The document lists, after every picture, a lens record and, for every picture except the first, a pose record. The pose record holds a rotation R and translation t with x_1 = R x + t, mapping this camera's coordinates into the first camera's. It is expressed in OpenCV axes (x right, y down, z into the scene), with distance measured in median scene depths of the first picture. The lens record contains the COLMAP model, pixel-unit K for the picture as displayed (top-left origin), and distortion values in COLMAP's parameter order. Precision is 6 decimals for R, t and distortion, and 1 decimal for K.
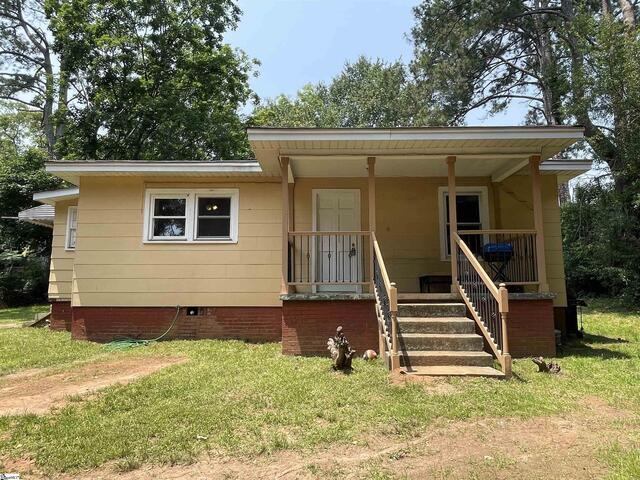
lens RADIAL K [[453.2, 0, 320.0], [0, 453.2, 240.0], [0, 0, 1]] dist [-0.005943, -0.005178]
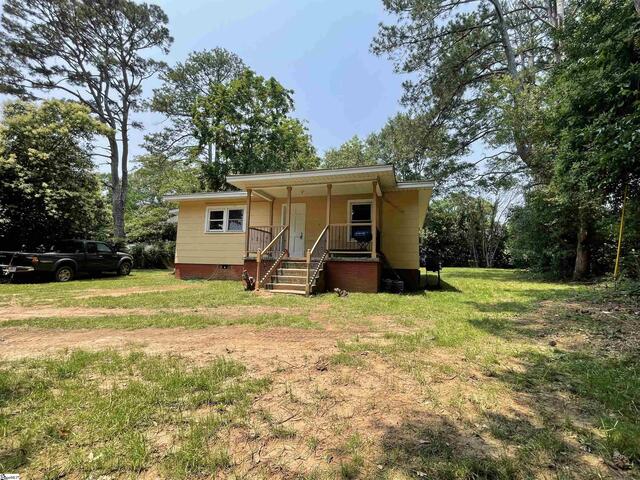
lens RADIAL K [[296.2, 0, 320.0], [0, 296.2, 240.0], [0, 0, 1]] dist [0.000745, 0.000181]
pose [[0.962672, -0.001288, -0.270667, 0.470083], [0.005932, 0.999849, 0.016342, 0.019171], [0.270605, -0.017338, 0.962534, -0.147980]]
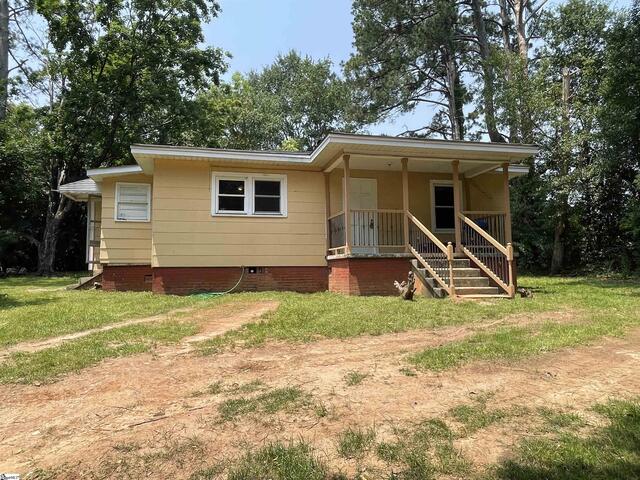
lens RADIAL K [[438.2, 0, 320.0], [0, 438.2, 240.0], [0, 0, 1]] dist [-0.006387, -0.001982]
pose [[0.972809, 0.008384, 0.231457, -0.373261], [-0.018152, 0.999031, 0.040106, 0.019403], [-0.230896, -0.043217, 0.972018, -0.230437]]
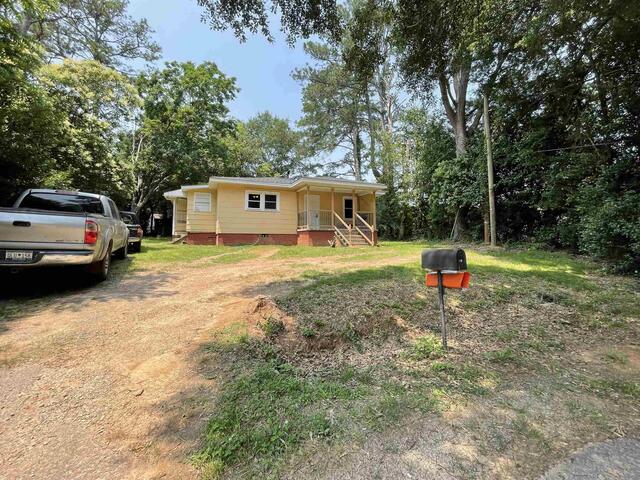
lens RADIAL K [[264.1, 0, 320.0], [0, 264.1, 240.0], [0, 0, 1]] dist [-0.000631, -0.000314]
pose [[0.920564, 0.000439, 0.390592, -0.586562], [-0.045214, 0.993397, 0.105445, -0.003231], [-0.387967, -0.114729, 0.914505, -0.623381]]
